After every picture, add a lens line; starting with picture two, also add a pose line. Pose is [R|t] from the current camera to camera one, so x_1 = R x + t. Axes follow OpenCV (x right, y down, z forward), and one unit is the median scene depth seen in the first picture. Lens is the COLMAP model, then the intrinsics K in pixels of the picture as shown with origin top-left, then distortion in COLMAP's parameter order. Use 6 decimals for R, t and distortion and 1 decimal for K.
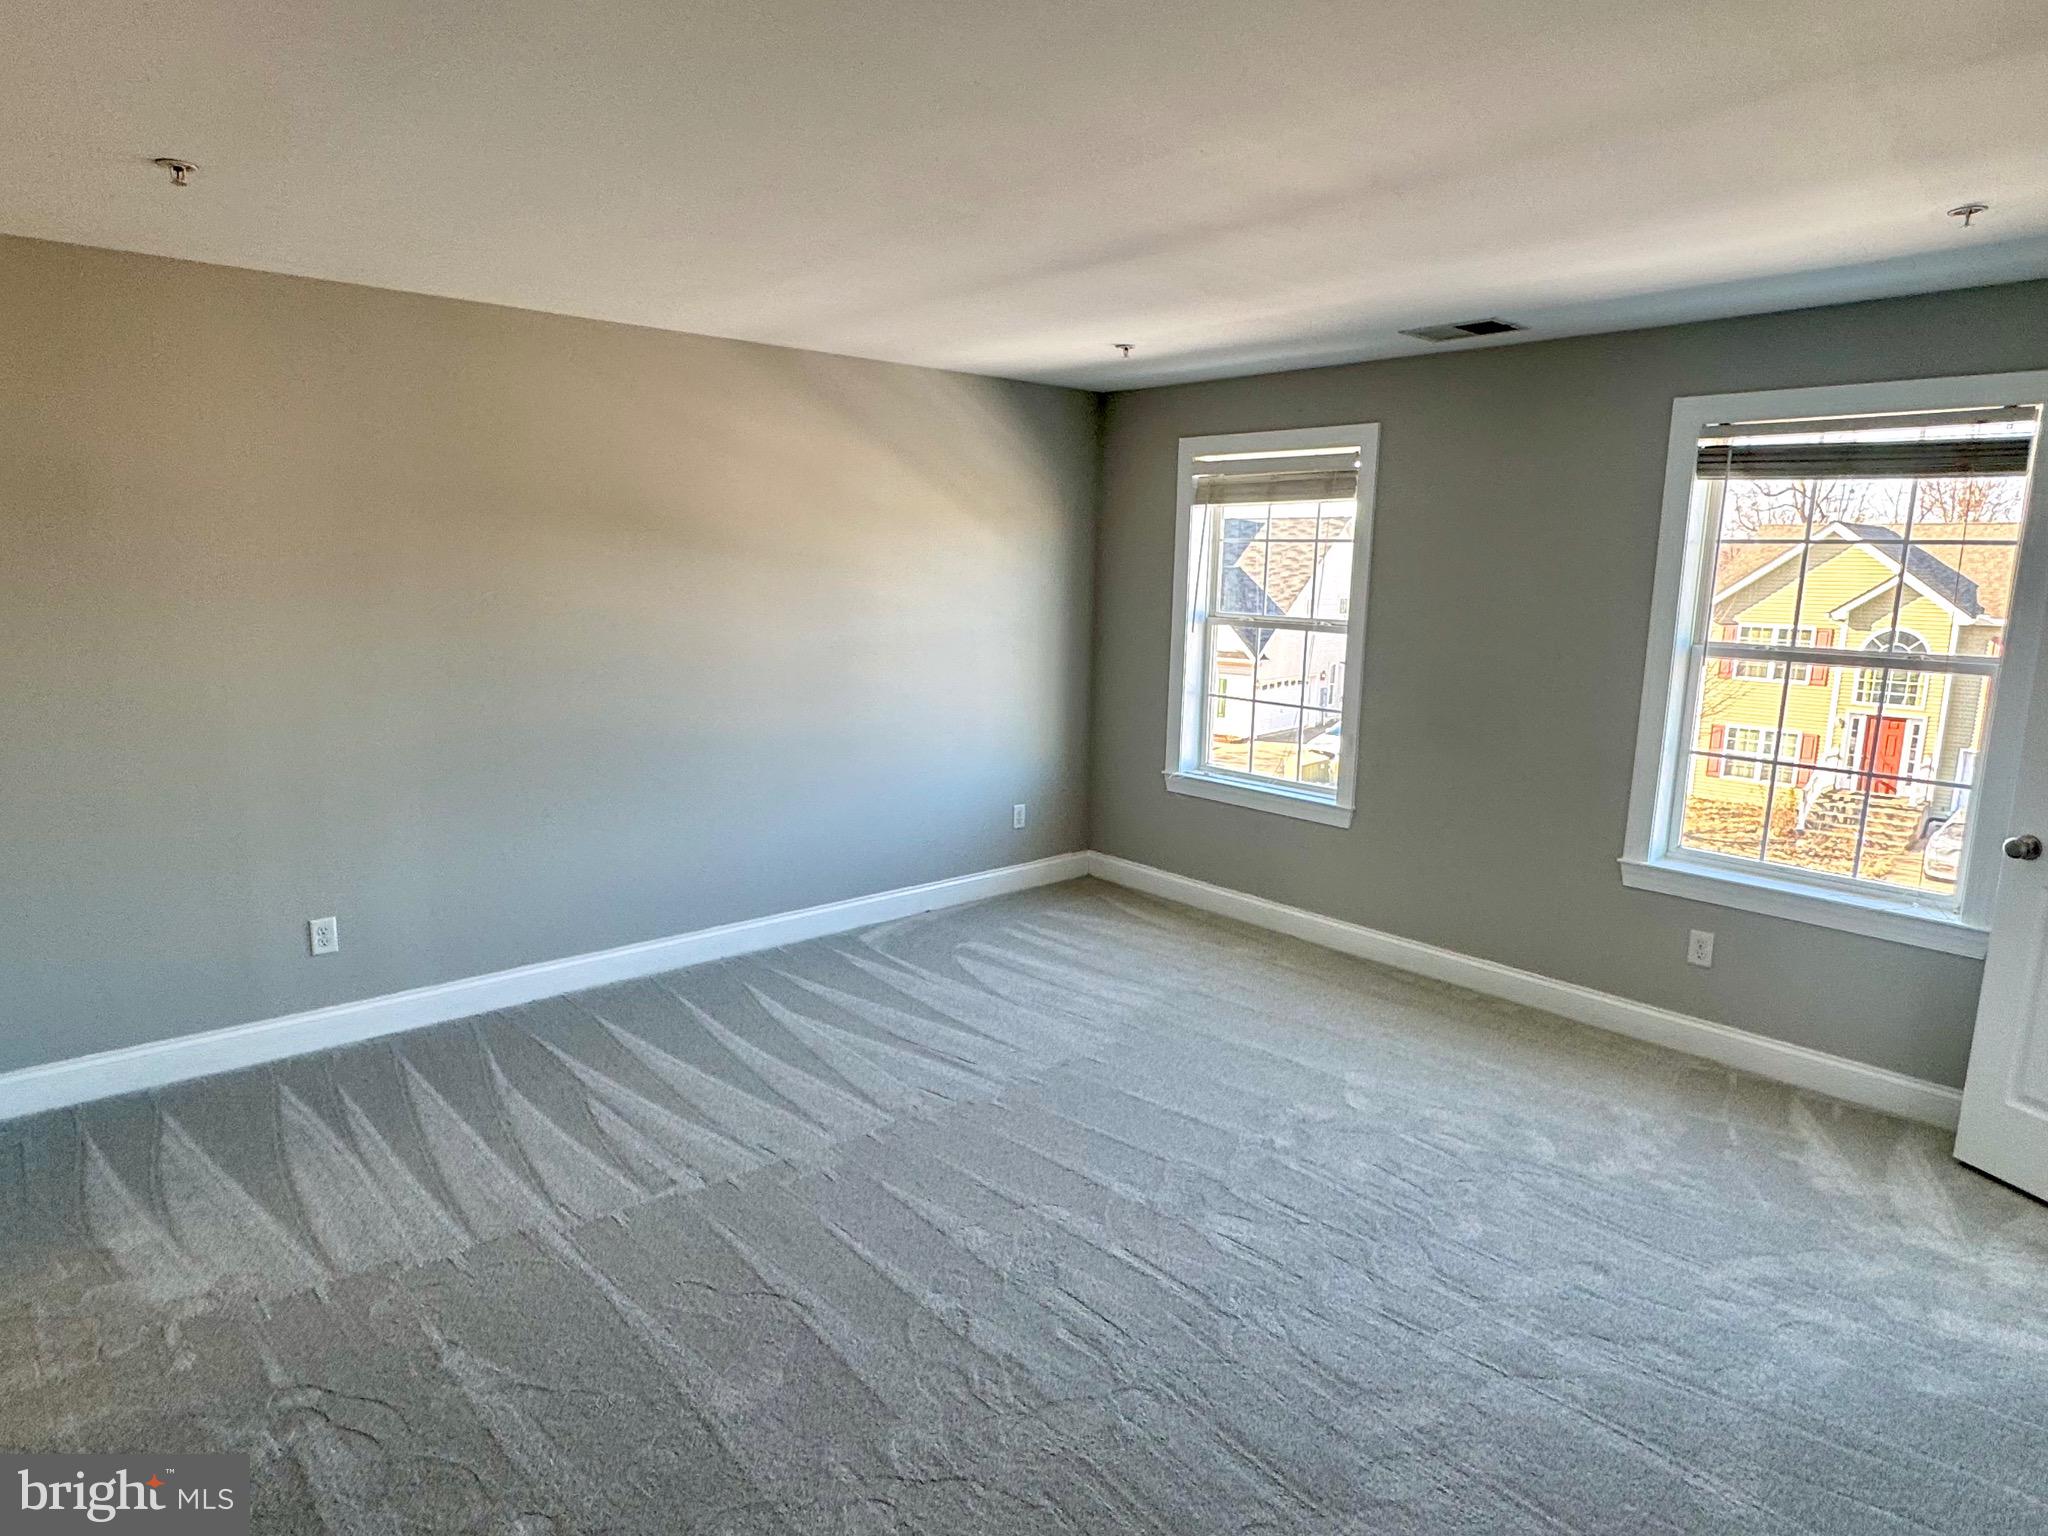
lens RADIAL K [[1206.1, 0, 1031.0], [0, 1206.1, 752.6], [0, 0, 1]] dist [0.000233, 0.001337]
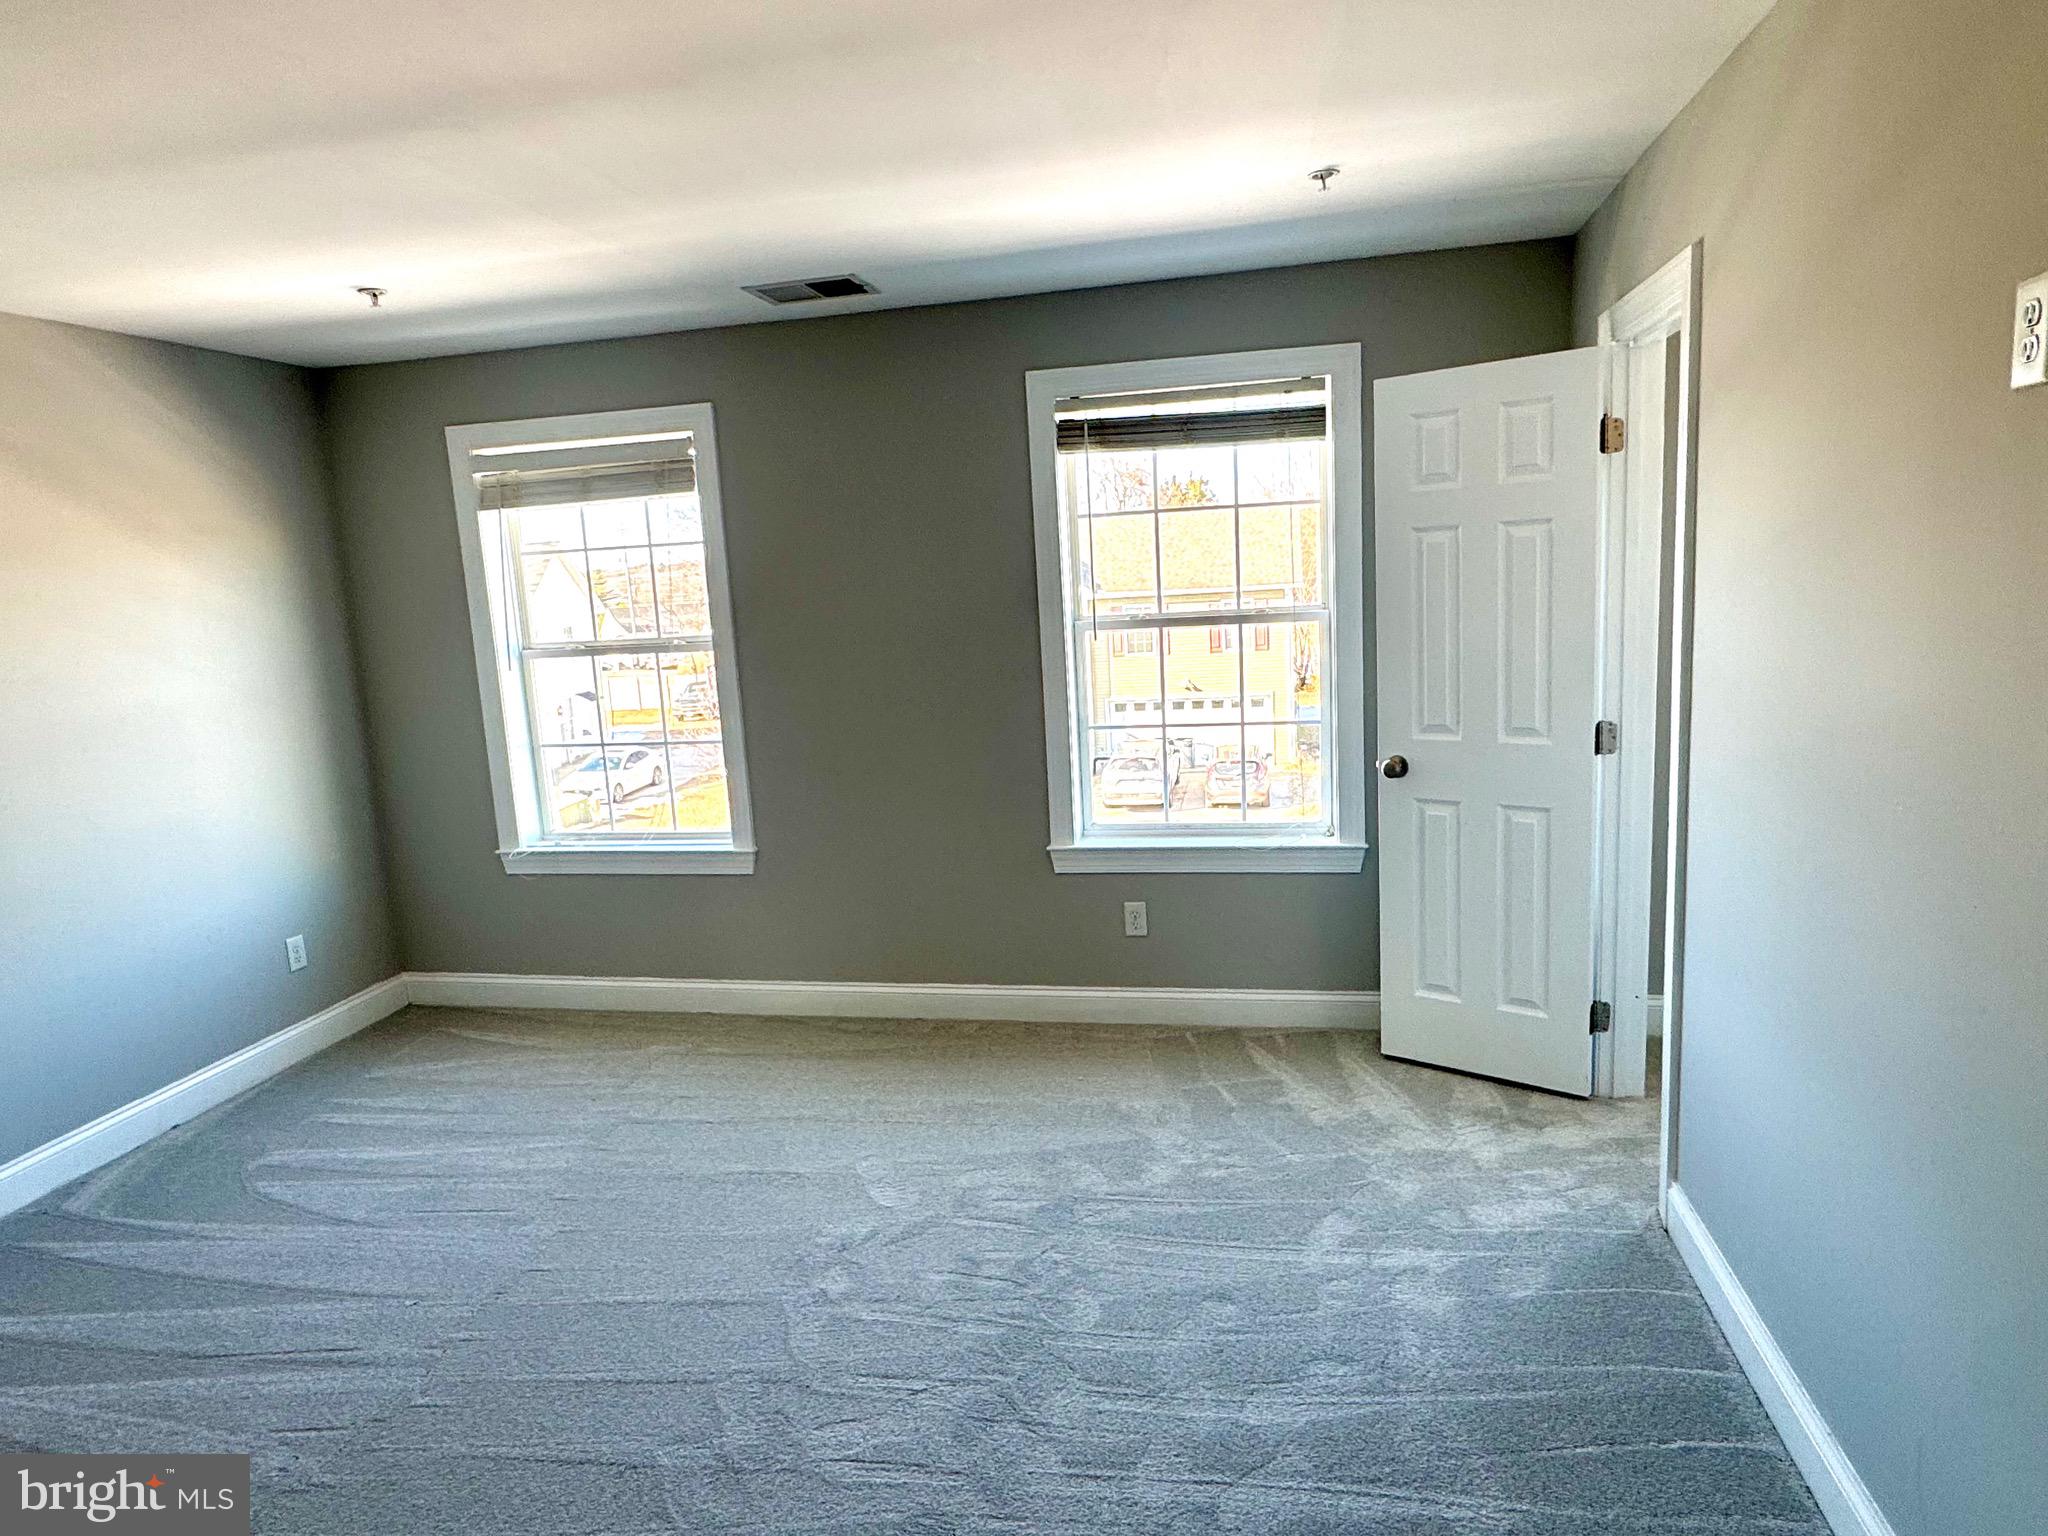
lens RADIAL K [[1206.1, 0, 1013.6], [0, 1206.1, 757.4], [0, 0, 1]] dist [0.000233, 0.001337]
pose [[0.807133, -0.157068, 0.569092, -0.078263], [0.166596, 0.985379, 0.035682, -0.022949], [-0.566376, 0.066008, 0.821500, 0.224689]]
